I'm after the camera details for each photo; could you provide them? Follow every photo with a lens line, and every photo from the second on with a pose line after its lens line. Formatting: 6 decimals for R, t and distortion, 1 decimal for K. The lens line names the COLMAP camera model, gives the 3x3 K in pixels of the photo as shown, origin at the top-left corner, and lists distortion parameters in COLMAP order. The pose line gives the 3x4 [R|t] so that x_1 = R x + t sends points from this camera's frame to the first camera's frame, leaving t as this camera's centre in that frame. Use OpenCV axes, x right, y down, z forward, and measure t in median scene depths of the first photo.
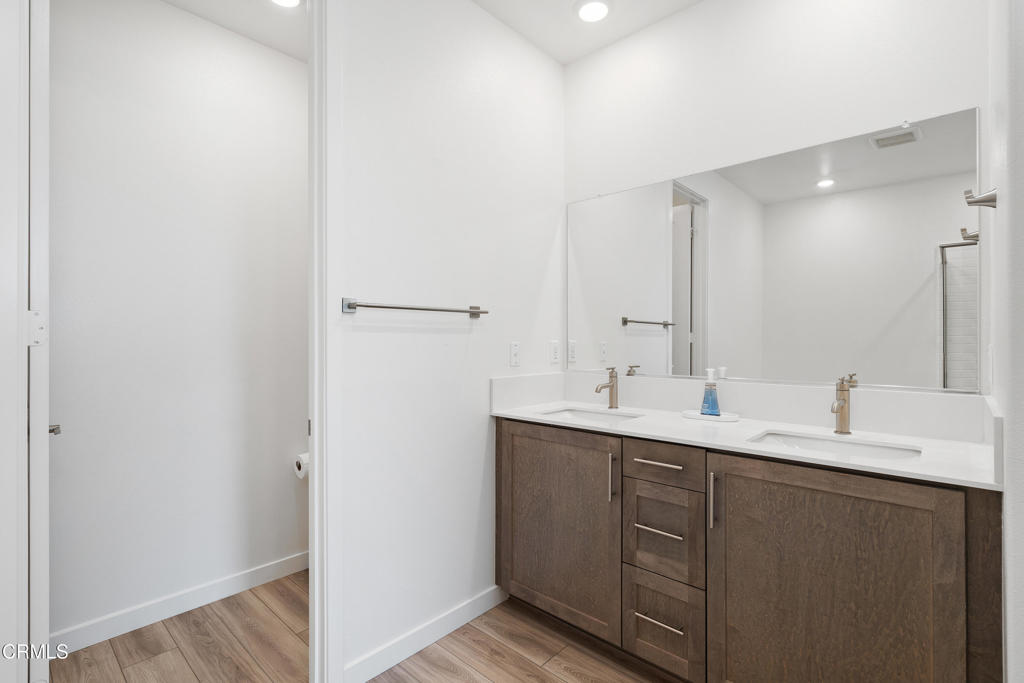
lens RADIAL K [[464.5, 0, 504.2], [0, 464.5, 341.3], [0, 0, 1]] dist [-0.001631, 0.000724]
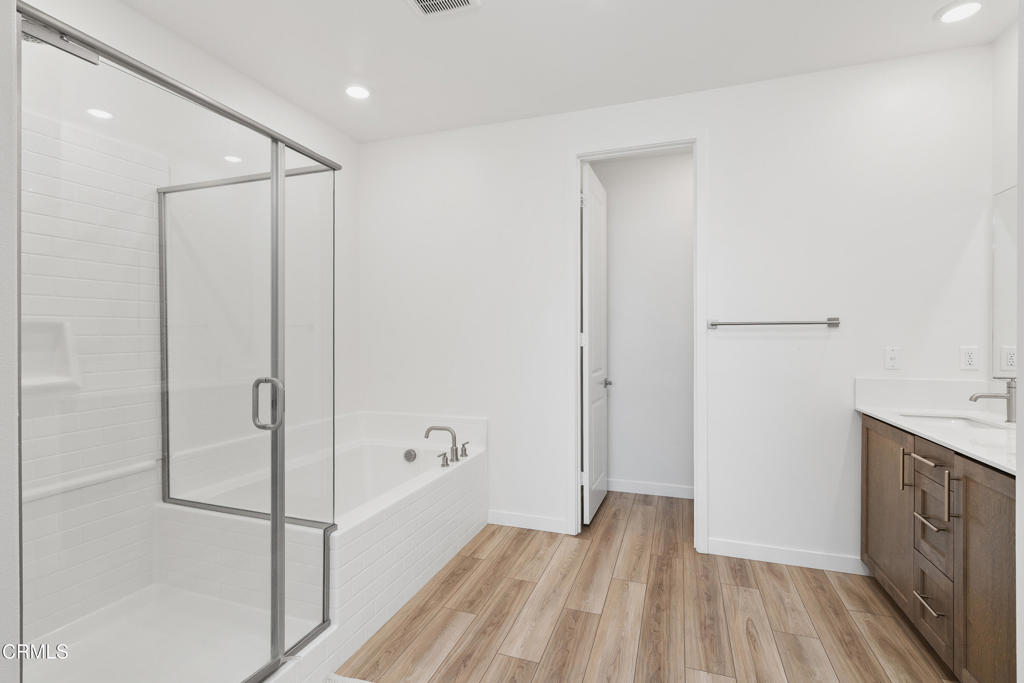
lens RADIAL K [[464.5, 0, 513.9], [0, 464.5, 341.6], [0, 0, 1]] dist [-0.001631, 0.000724]
pose [[0.400379, 0.003113, -0.916344, 0.725625], [-0.001052, 0.999995, 0.002937, -0.015468], [0.916349, -0.000212, 0.400380, -0.265137]]
